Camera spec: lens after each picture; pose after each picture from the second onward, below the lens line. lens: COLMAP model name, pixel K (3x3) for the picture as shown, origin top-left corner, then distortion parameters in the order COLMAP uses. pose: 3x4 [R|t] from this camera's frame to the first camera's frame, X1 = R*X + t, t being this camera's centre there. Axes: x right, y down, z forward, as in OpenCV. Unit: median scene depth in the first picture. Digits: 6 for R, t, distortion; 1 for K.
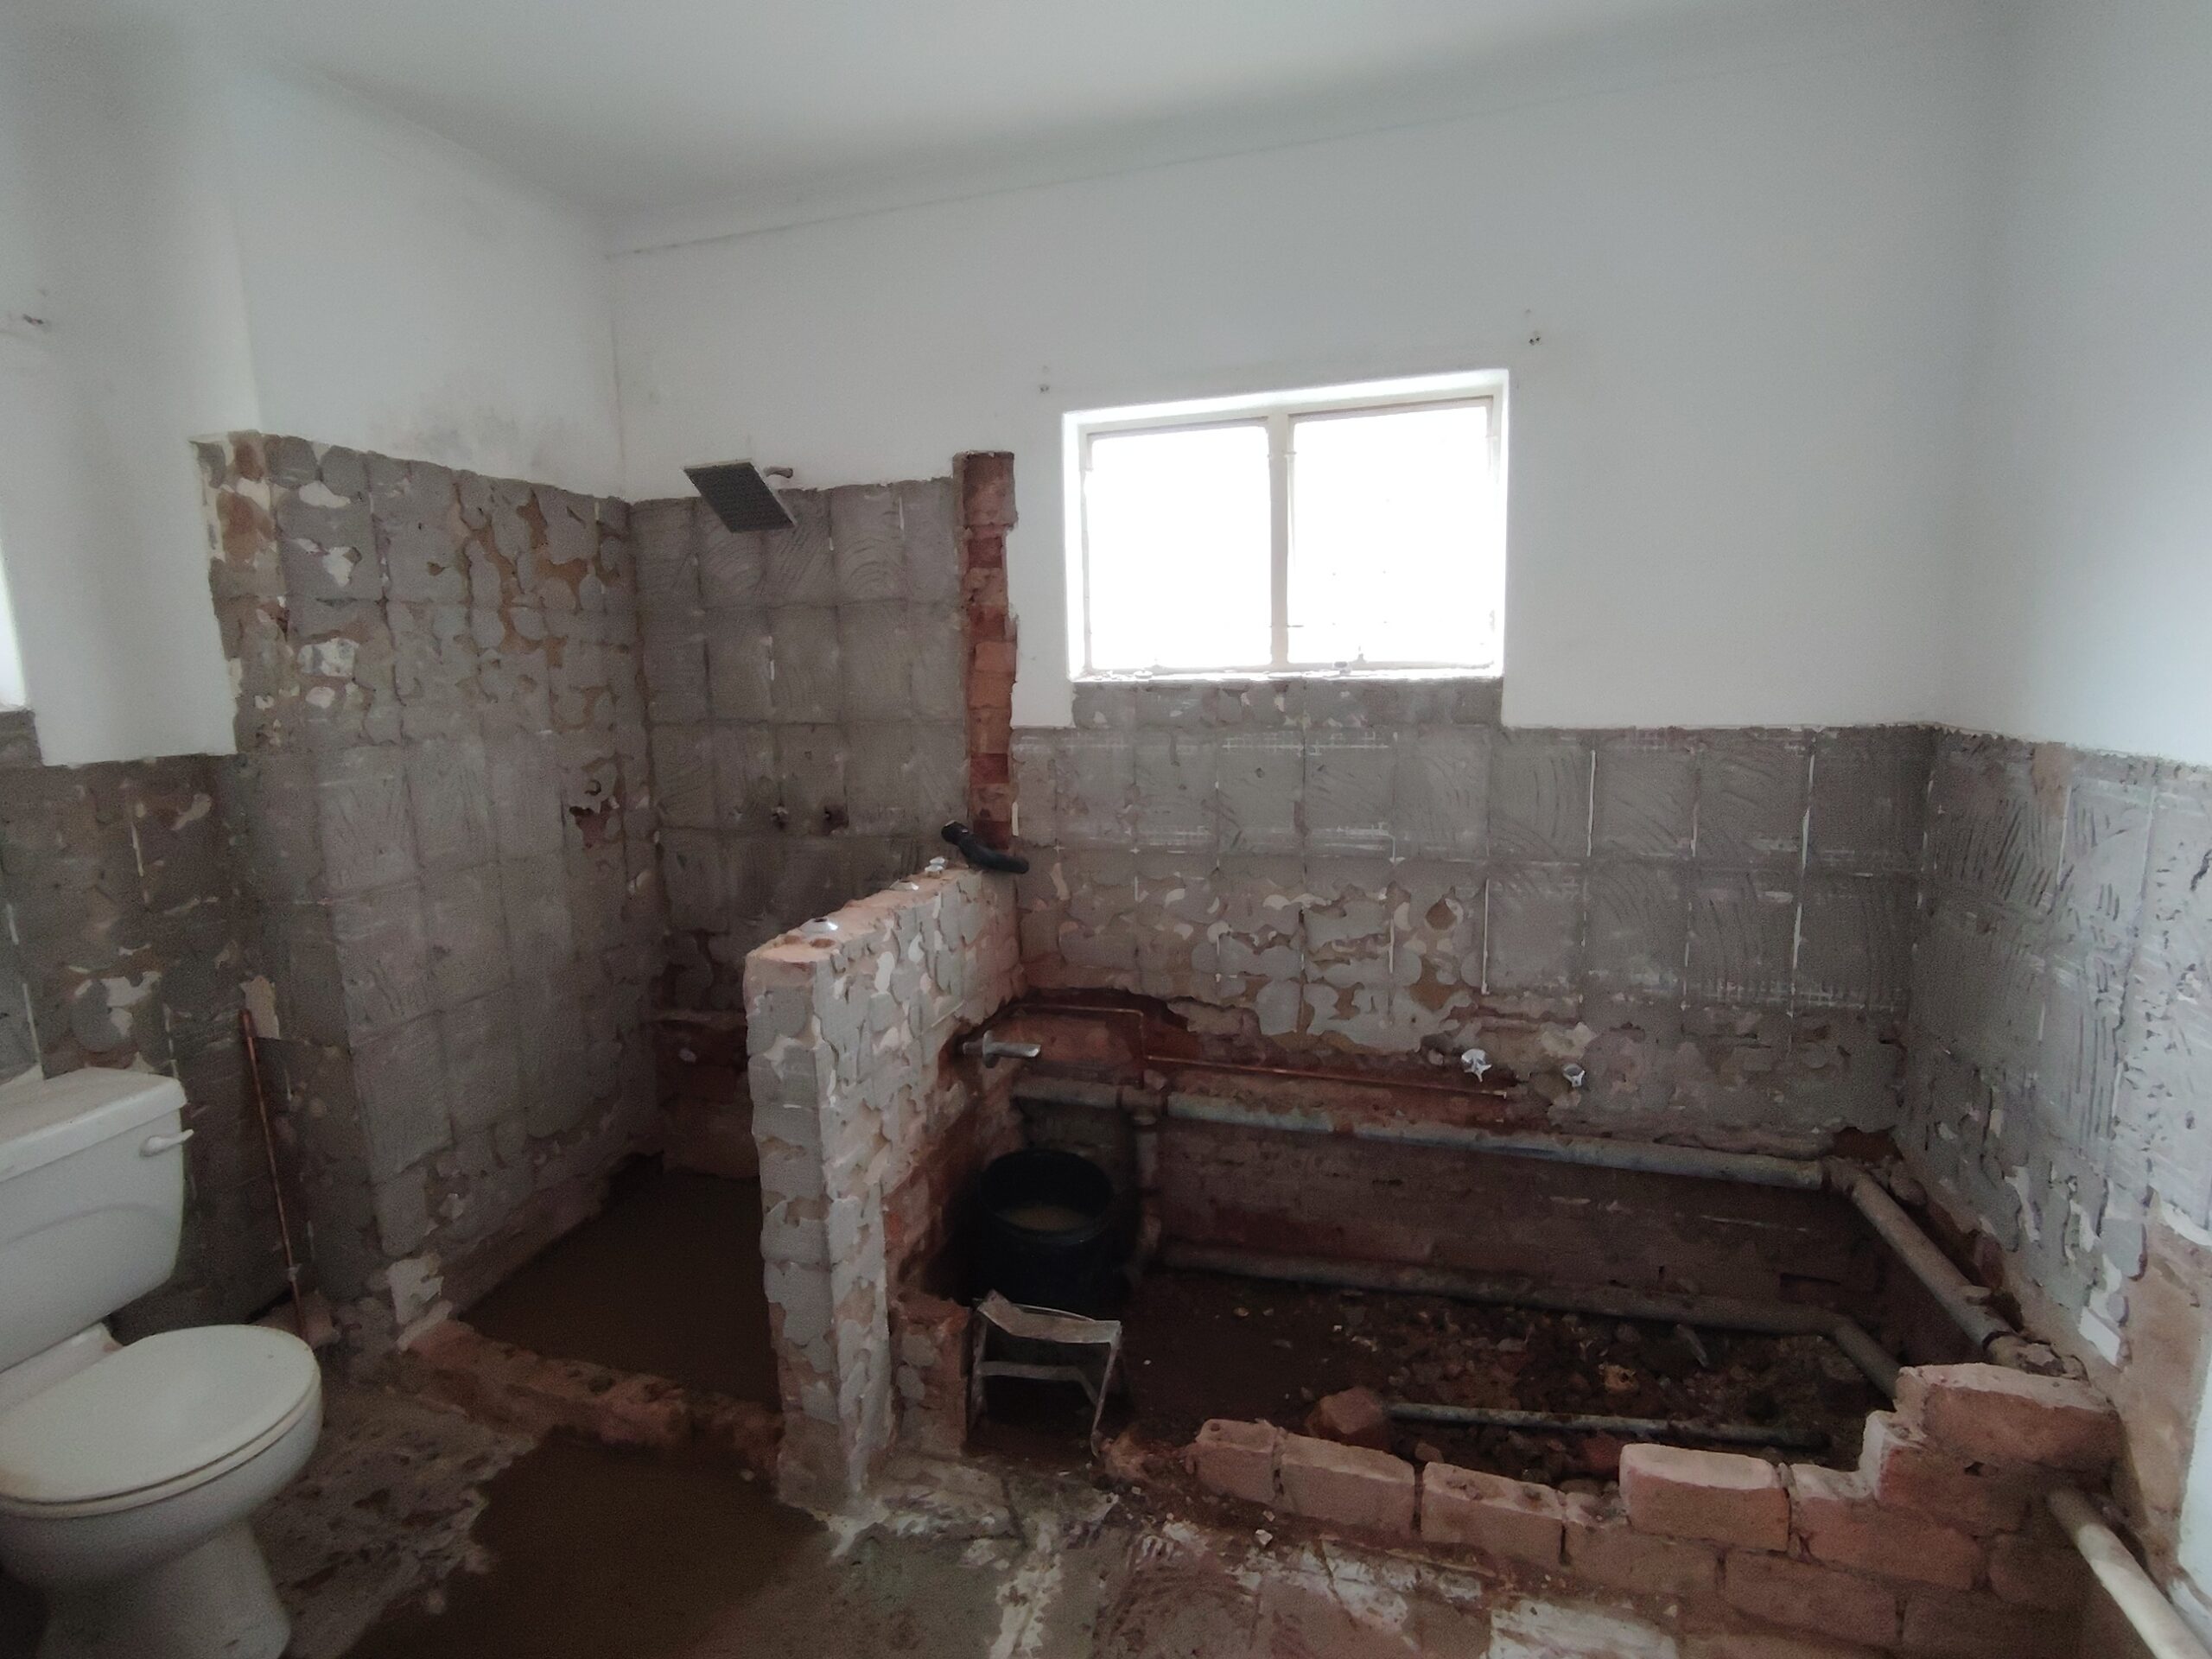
lens RADIAL K [[1051.3, 0, 1114.6], [0, 1051.3, 827.0], [0, 0, 1]] dist [0.006731, 0.000134]
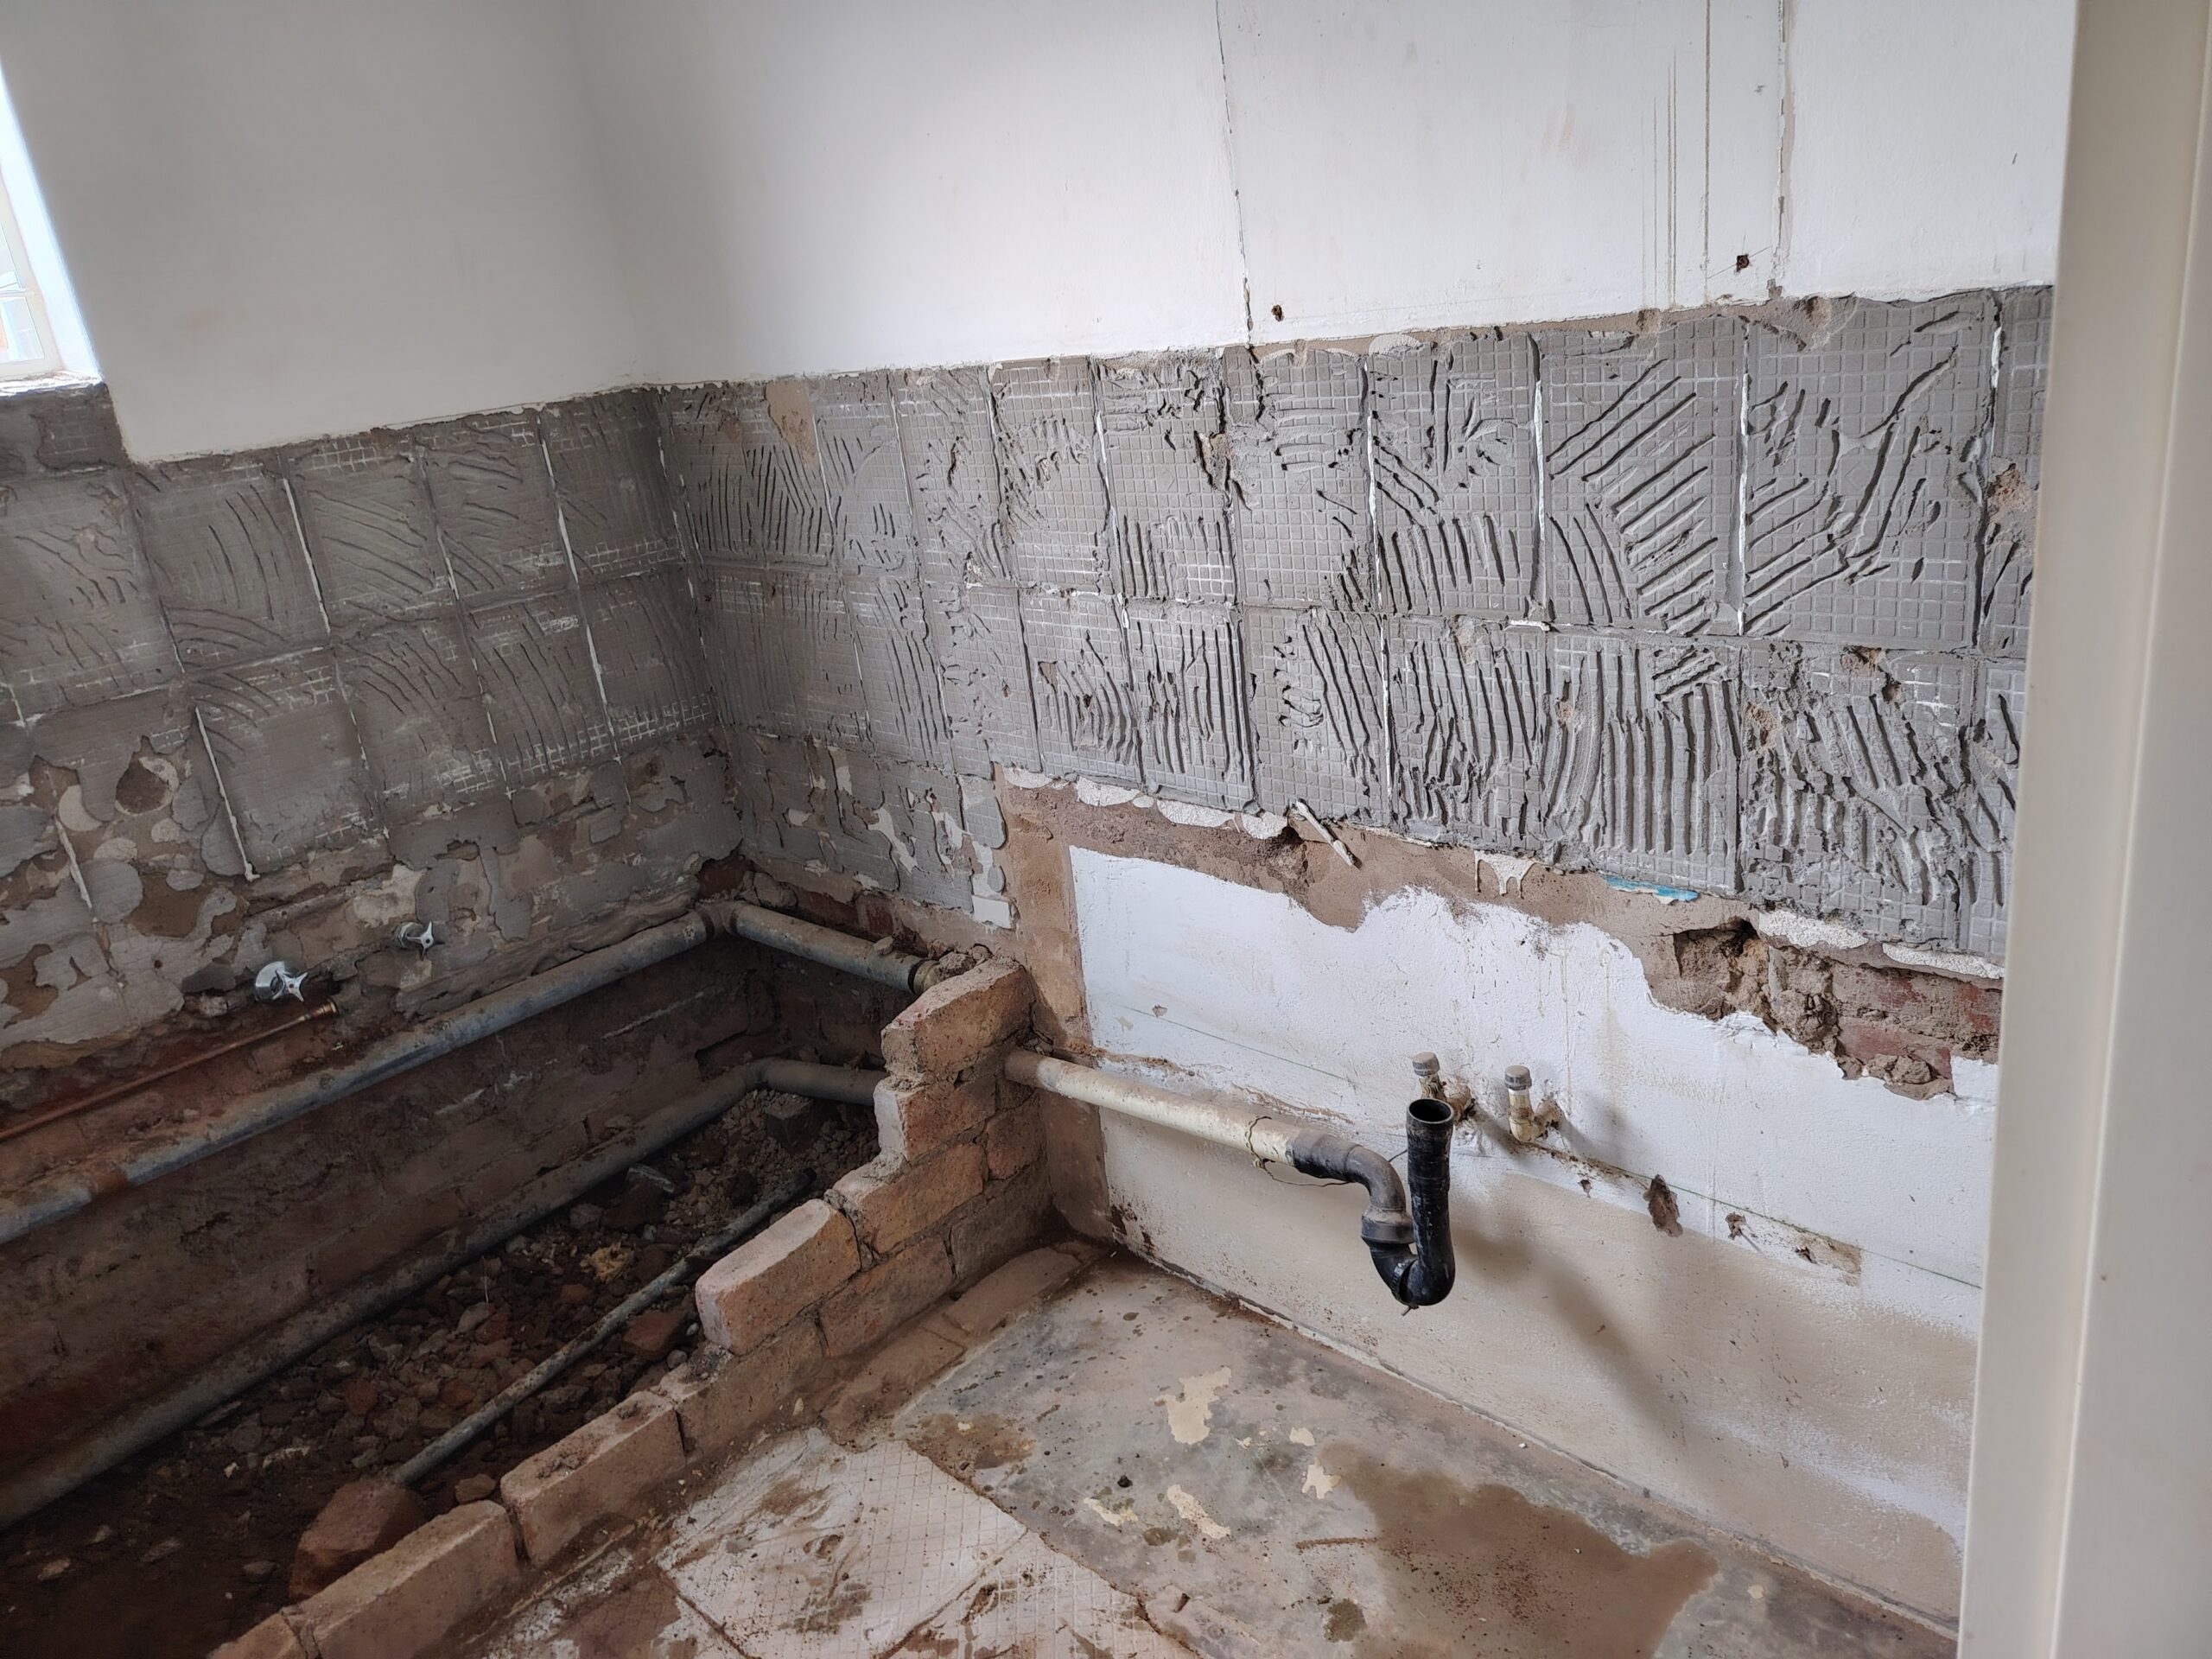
lens RADIAL K [[1550.7, 0, 1098.0], [0, 1550.7, 824.5], [0, 0, 1]] dist [0.064480, -0.084307]
pose [[0.446331, -0.327610, 0.832743, -0.249457], [0.249180, 0.939271, 0.235964, 0.032172], [-0.859475, 0.102185, 0.500860, 0.067729]]
